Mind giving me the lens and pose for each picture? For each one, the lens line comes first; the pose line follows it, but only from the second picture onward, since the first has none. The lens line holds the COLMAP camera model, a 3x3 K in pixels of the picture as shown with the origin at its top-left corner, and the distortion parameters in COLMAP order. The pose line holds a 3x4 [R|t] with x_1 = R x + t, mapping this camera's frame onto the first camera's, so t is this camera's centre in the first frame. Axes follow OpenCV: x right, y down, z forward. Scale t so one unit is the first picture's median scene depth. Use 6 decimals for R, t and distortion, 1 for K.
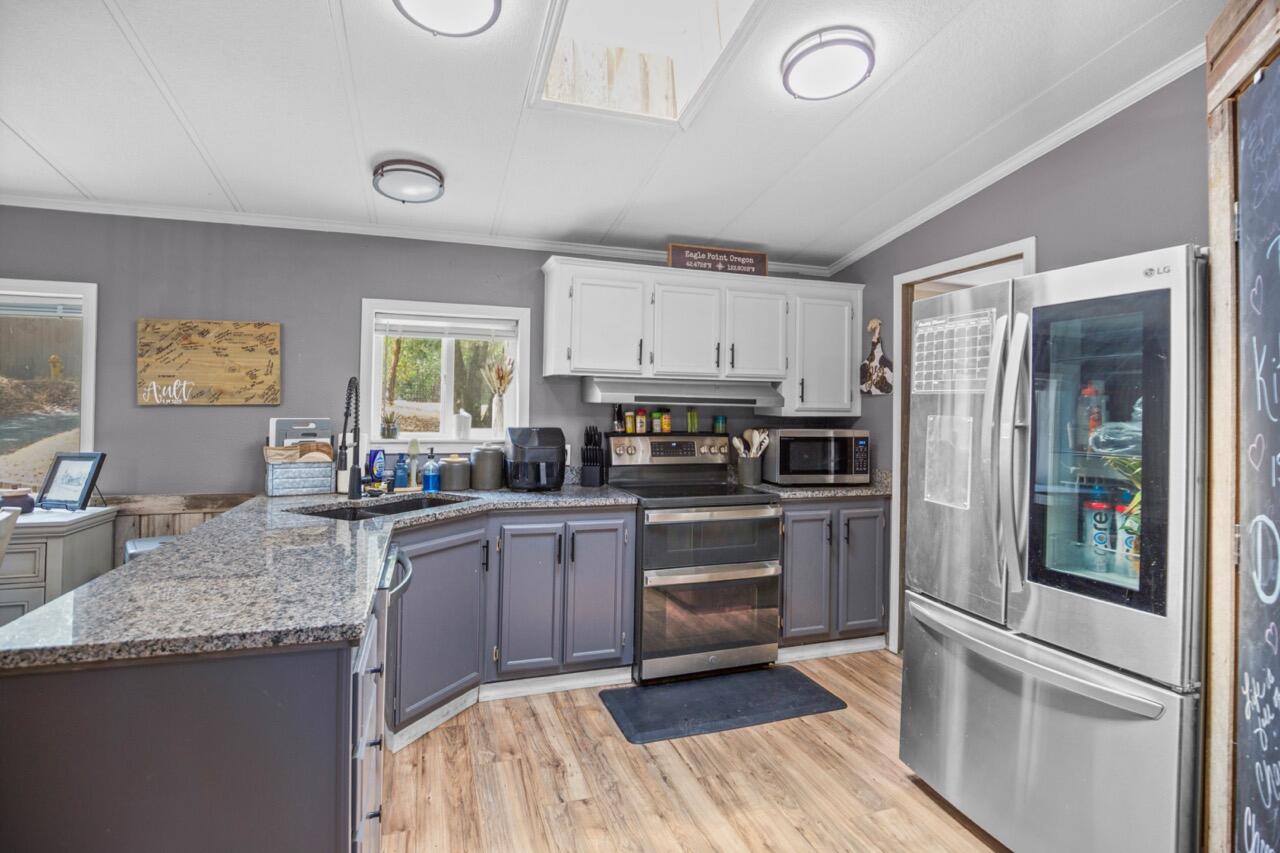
lens RADIAL K [[612.4, 0, 635.9], [0, 612.4, 398.9], [0, 0, 1]] dist [-0.024292, 0.000043]
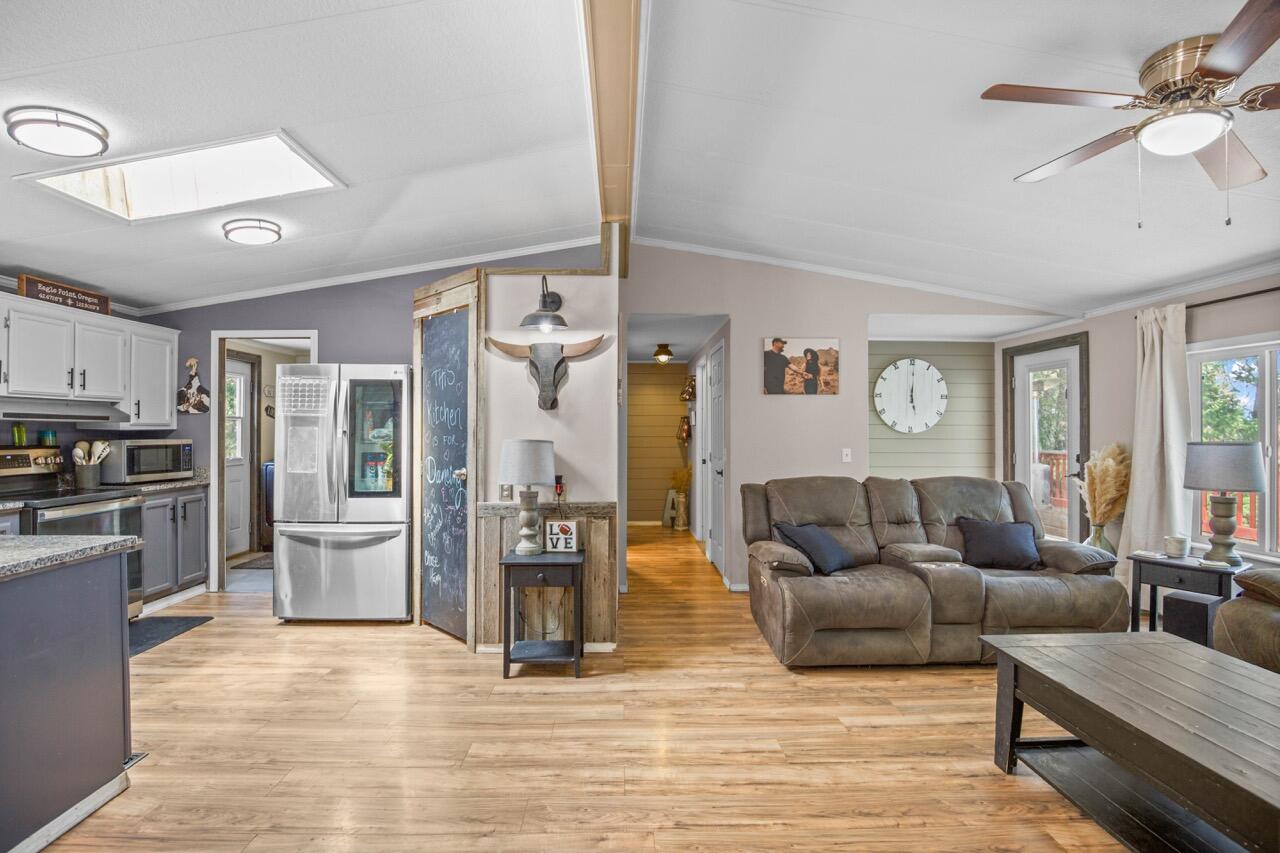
lens RADIAL K [[612.4, 0, 639.8], [0, 612.4, 424.9], [0, 0, 1]] dist [-0.024292, 0.000043]
pose [[0.291044, -0.005204, 0.956695, -0.644826], [-0.013216, 0.999868, 0.009459, -0.007460], [-0.956618, -0.015396, 0.290937, -0.378488]]
